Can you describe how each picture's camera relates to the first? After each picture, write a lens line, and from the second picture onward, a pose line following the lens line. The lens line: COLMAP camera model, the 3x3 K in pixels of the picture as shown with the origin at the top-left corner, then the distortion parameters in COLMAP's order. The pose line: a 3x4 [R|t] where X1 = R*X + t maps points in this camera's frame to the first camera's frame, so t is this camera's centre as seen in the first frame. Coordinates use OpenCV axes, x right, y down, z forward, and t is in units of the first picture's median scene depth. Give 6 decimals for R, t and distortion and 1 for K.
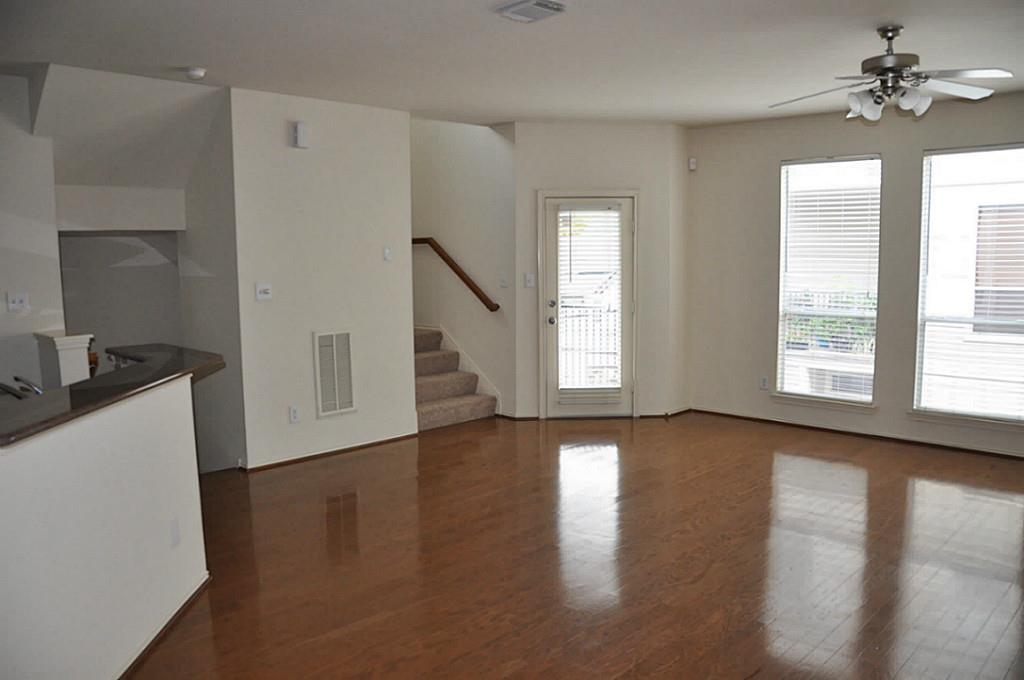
lens RADIAL K [[796.2, 0, 512.6], [0, 796.2, 333.6], [0, 0, 1]] dist [-0.009888, -0.002778]
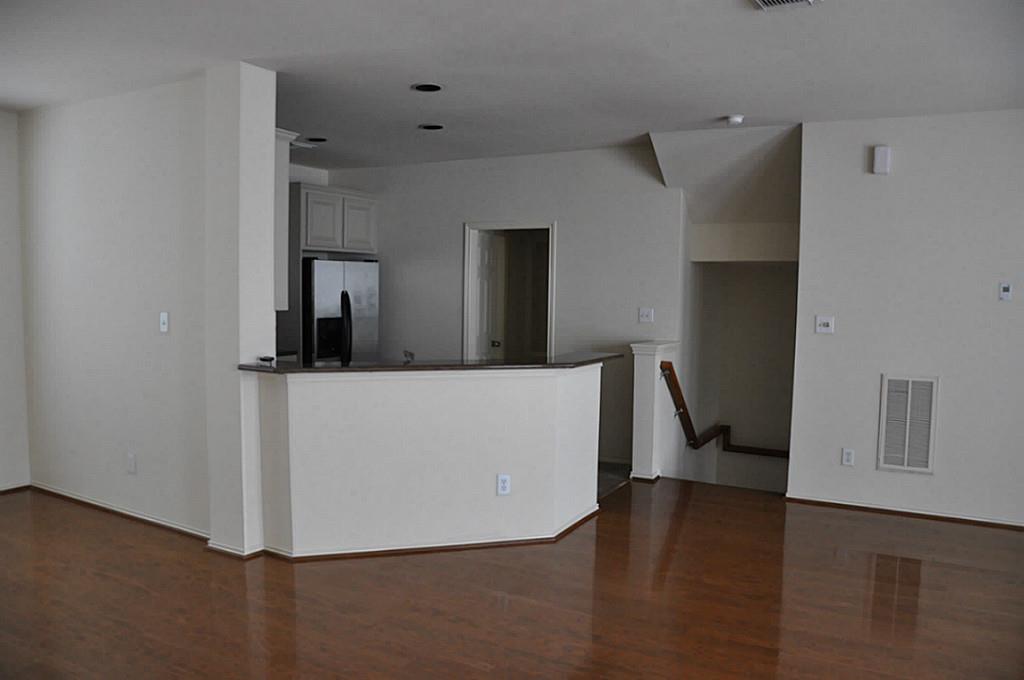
lens RADIAL K [[796.2, 0, 511.8], [0, 796.2, 347.4], [0, 0, 1]] dist [-0.009888, -0.002778]
pose [[0.329782, 0.102592, -0.938466, 0.463950], [-0.120121, 0.990558, 0.066075, -0.041507], [0.936384, 0.090940, 0.338992, 0.296291]]
